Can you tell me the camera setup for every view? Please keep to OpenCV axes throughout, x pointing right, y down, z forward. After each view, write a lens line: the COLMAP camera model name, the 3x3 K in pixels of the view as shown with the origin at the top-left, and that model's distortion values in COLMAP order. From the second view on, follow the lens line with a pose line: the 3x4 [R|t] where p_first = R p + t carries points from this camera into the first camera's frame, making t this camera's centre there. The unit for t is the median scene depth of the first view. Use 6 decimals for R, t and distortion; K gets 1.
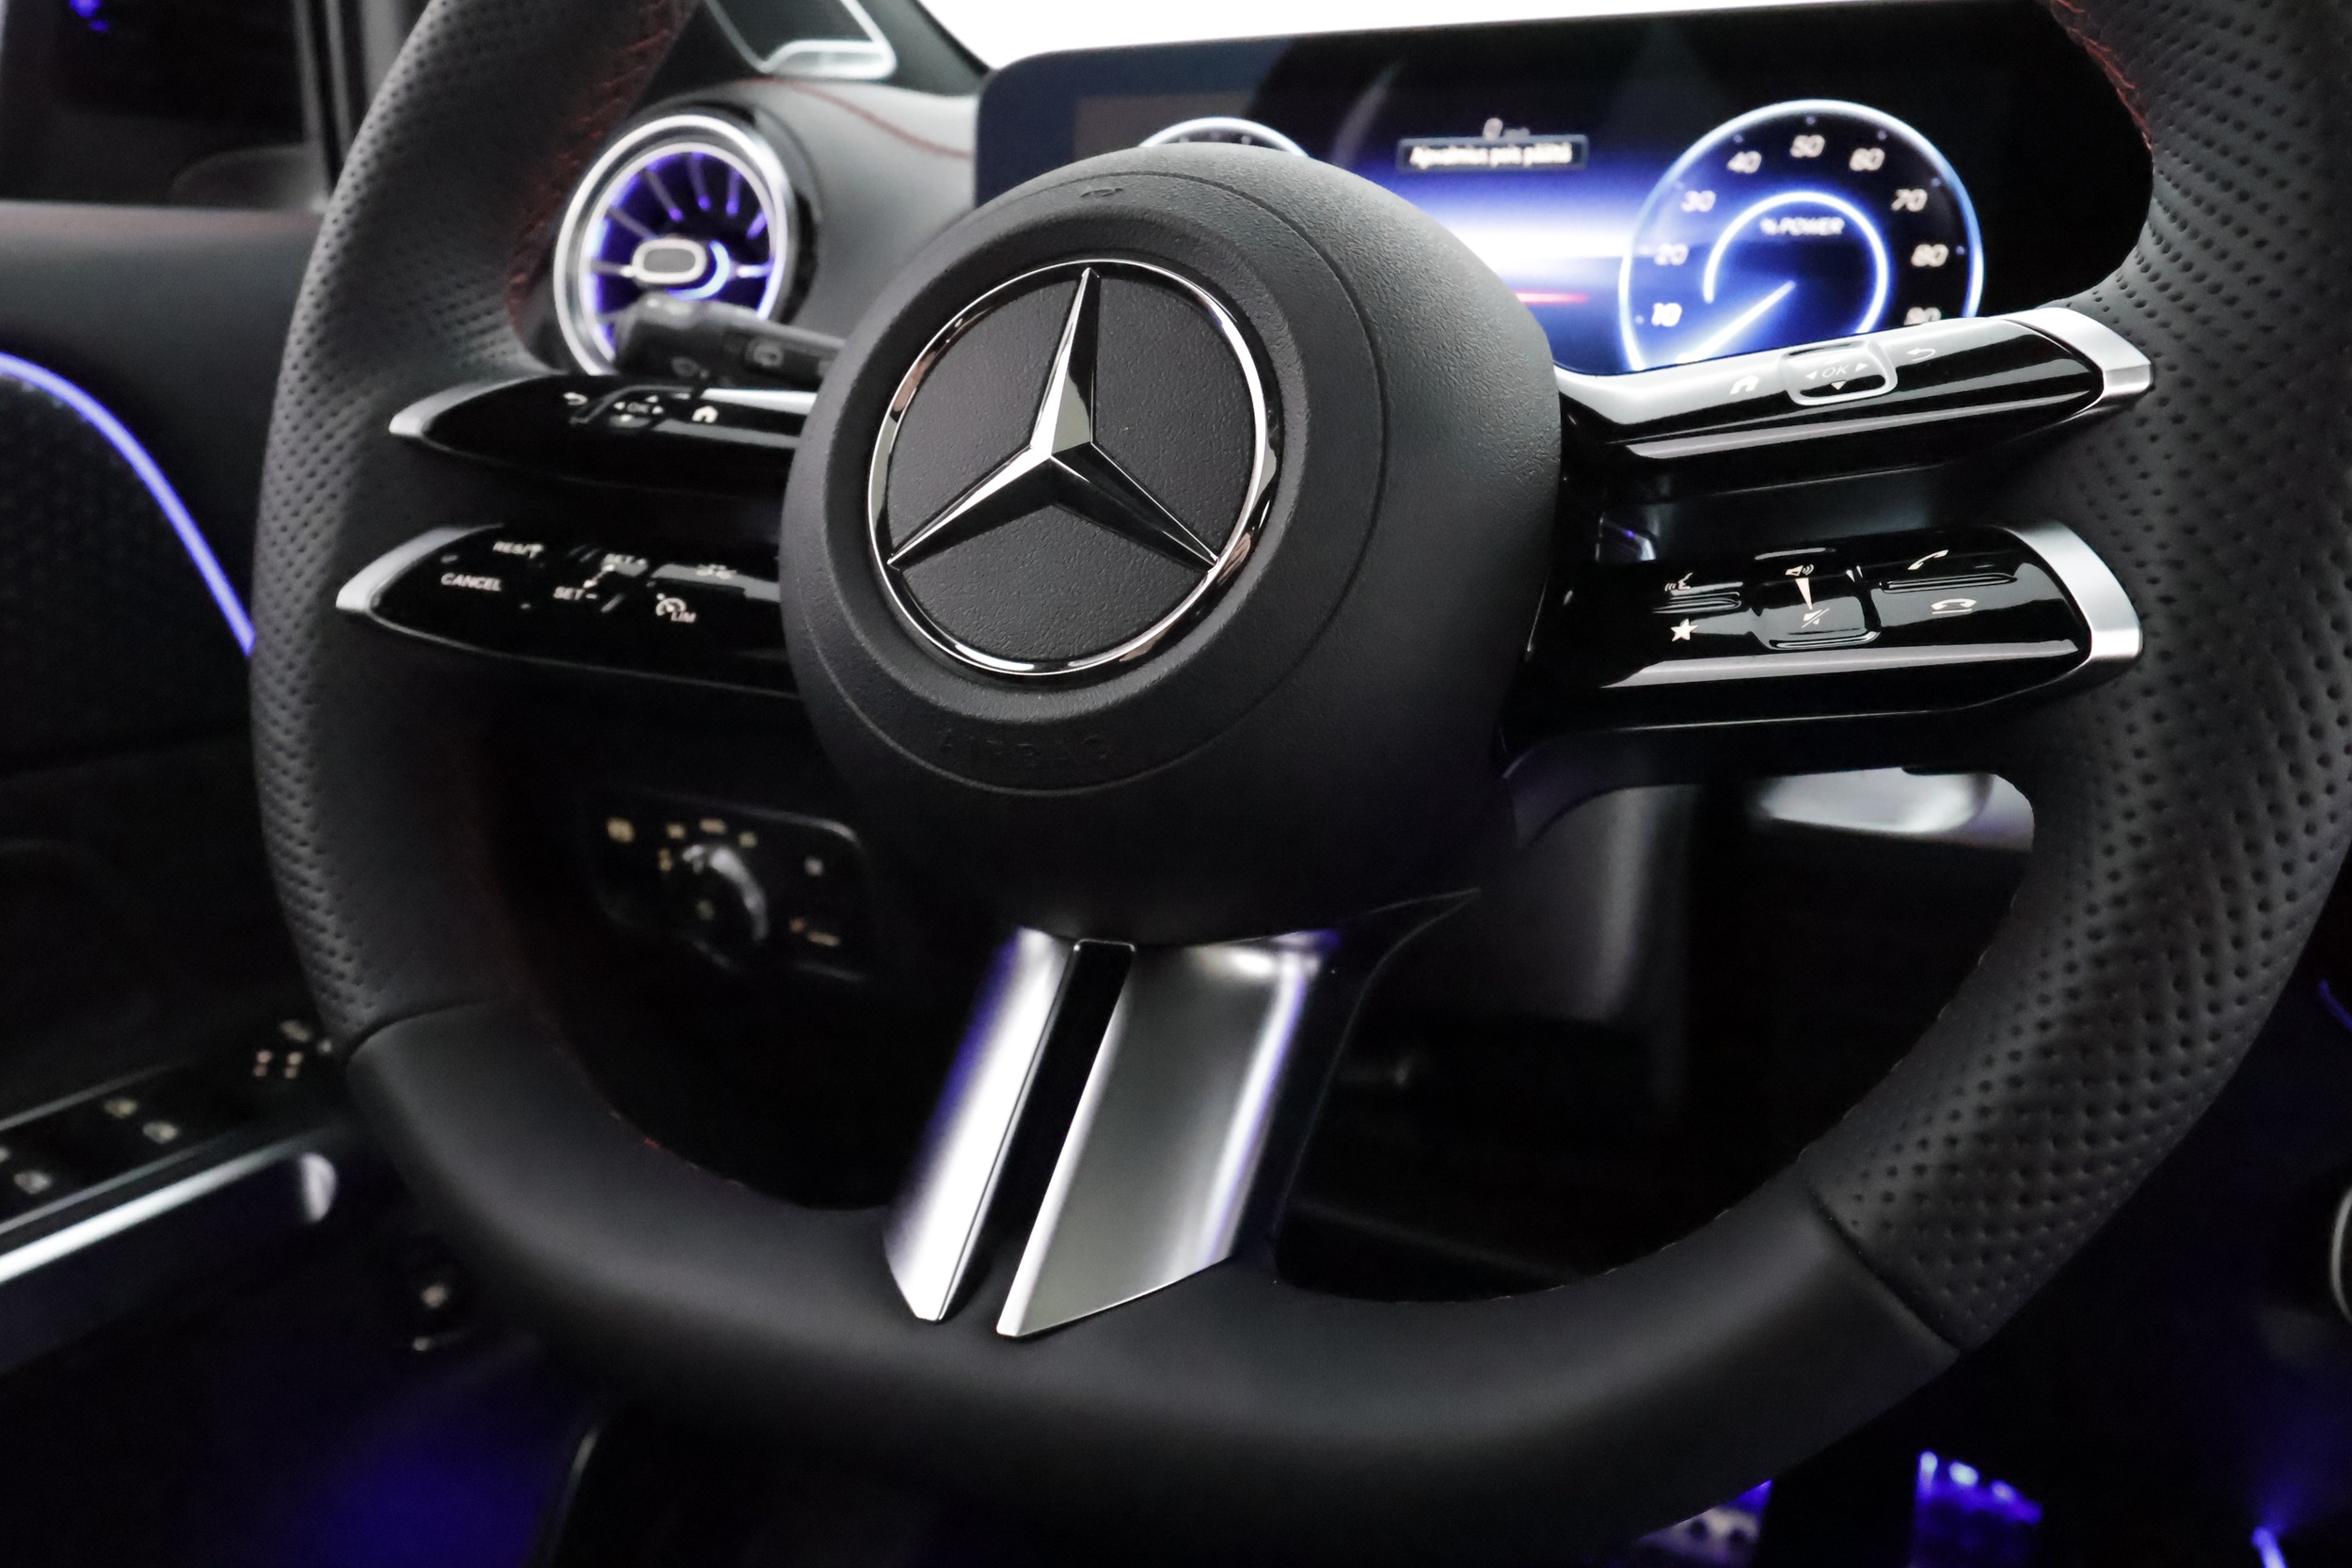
lens RADIAL K [[1851.6, 0, 1172.5], [0, 1851.6, 823.7], [0, 0, 1]] dist [0.003292, -0.006092]
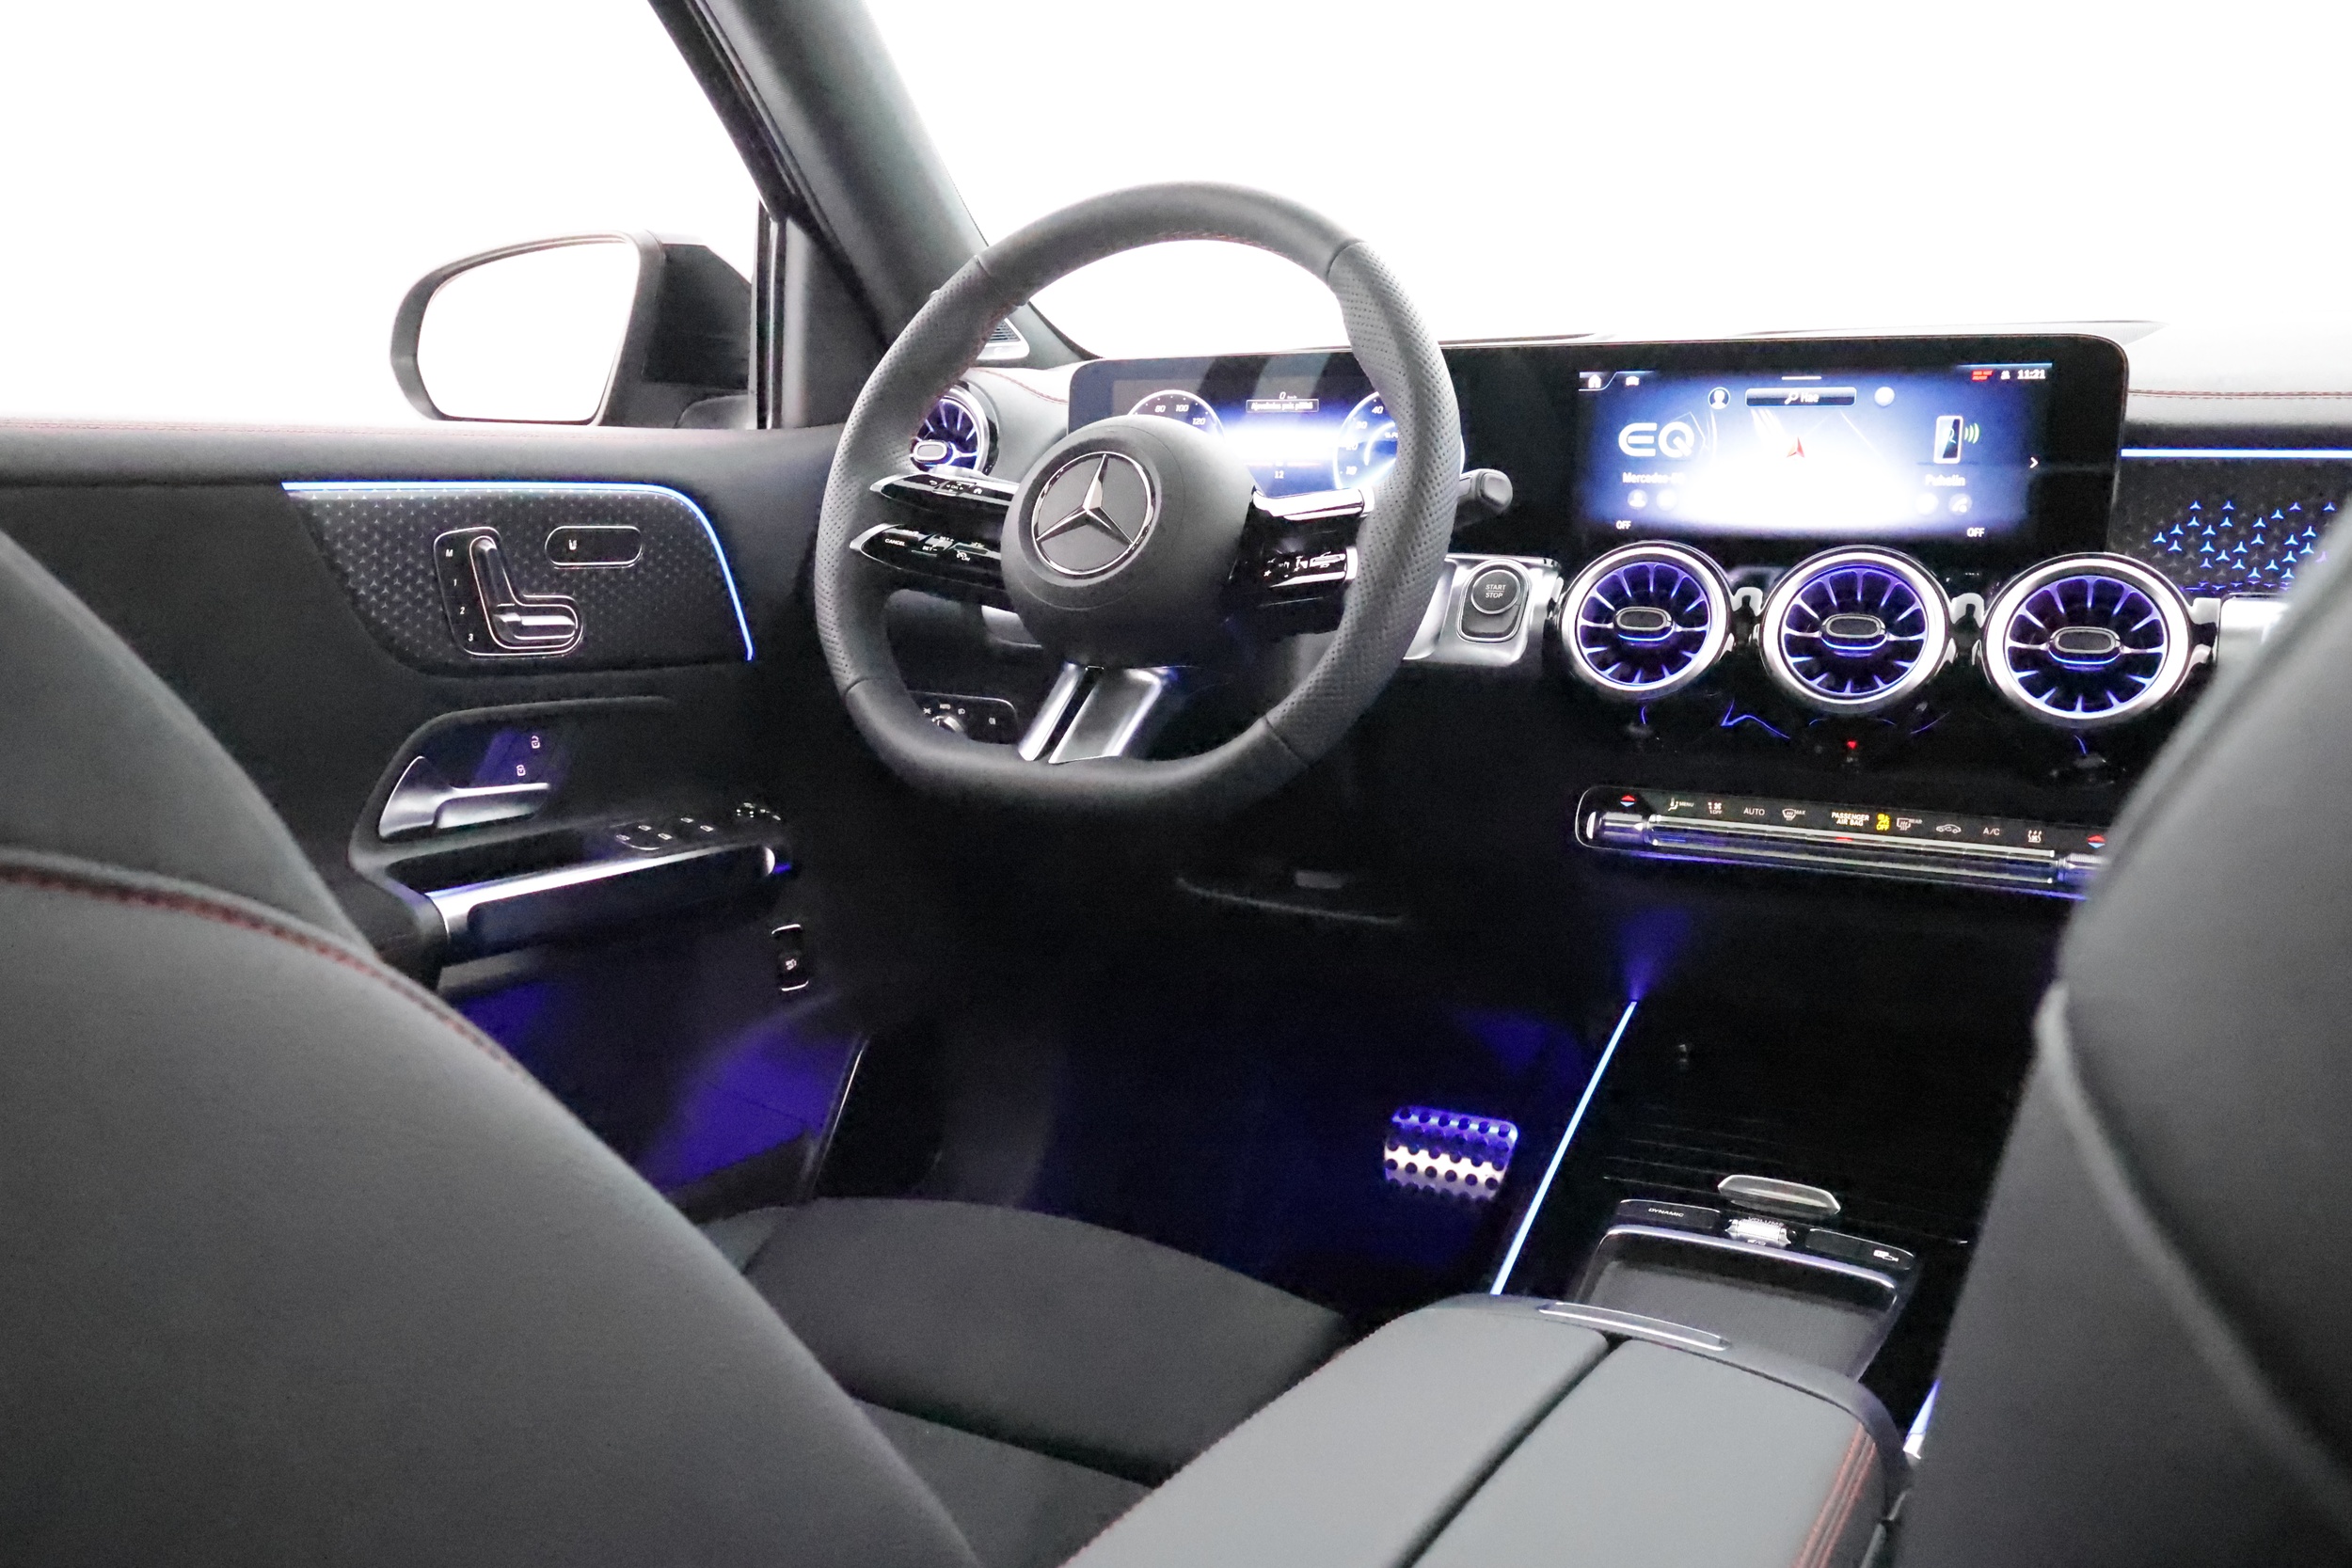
lens RADIAL K [[1851.6, 0, 1169.6], [0, 1851.6, 762.4], [0, 0, 1]] dist [0.003292, -0.006092]
pose [[0.997329, 0.017148, -0.070999, 0.214644], [-0.027318, 0.989075, -0.144858, 0.464765], [0.067740, 0.146410, 0.986902, -1.362332]]
